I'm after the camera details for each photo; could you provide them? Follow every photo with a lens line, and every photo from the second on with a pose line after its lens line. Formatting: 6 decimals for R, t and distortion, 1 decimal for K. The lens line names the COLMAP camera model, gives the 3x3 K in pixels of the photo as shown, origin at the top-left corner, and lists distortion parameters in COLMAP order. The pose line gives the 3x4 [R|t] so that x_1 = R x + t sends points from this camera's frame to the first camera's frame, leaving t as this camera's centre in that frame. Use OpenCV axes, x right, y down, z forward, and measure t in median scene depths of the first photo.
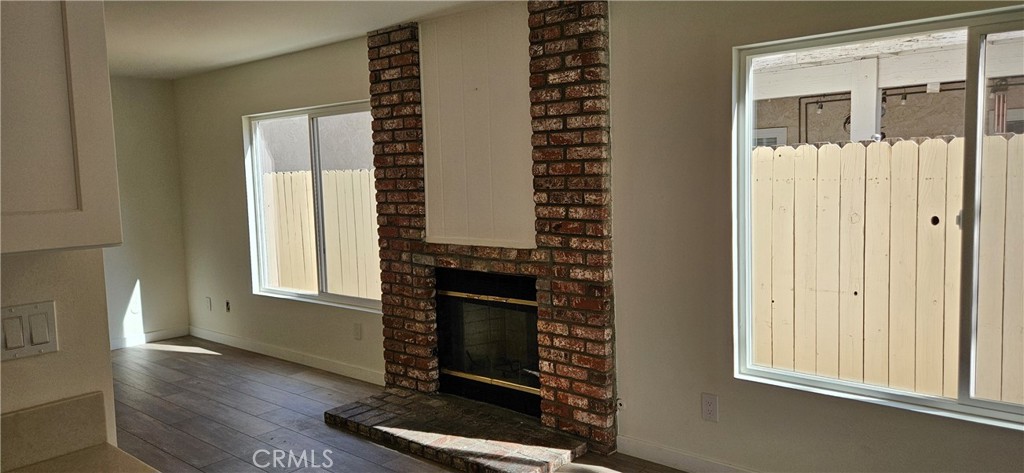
lens RADIAL K [[684.9, 0, 525.8], [0, 684.9, 224.3], [0, 0, 1]] dist [0.081820, -0.071904]
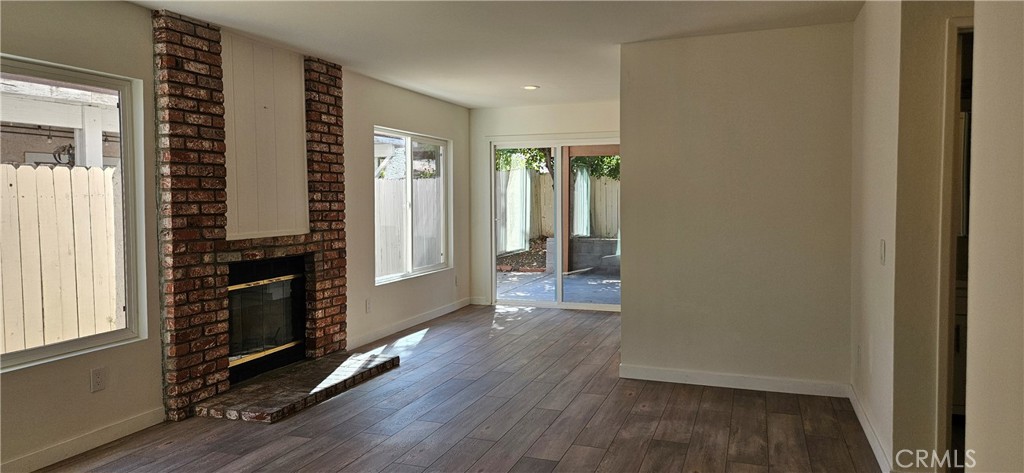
lens RADIAL K [[684.9, 0, 525.8], [0, 684.9, 224.3], [0, 0, 1]] dist [0.081820, -0.071904]
pose [[-0.365102, -0.002168, 0.930965, -1.372739], [0.092706, 0.994942, 0.038674, 0.003945], [-0.926340, 0.100426, -0.363054, 1.033073]]
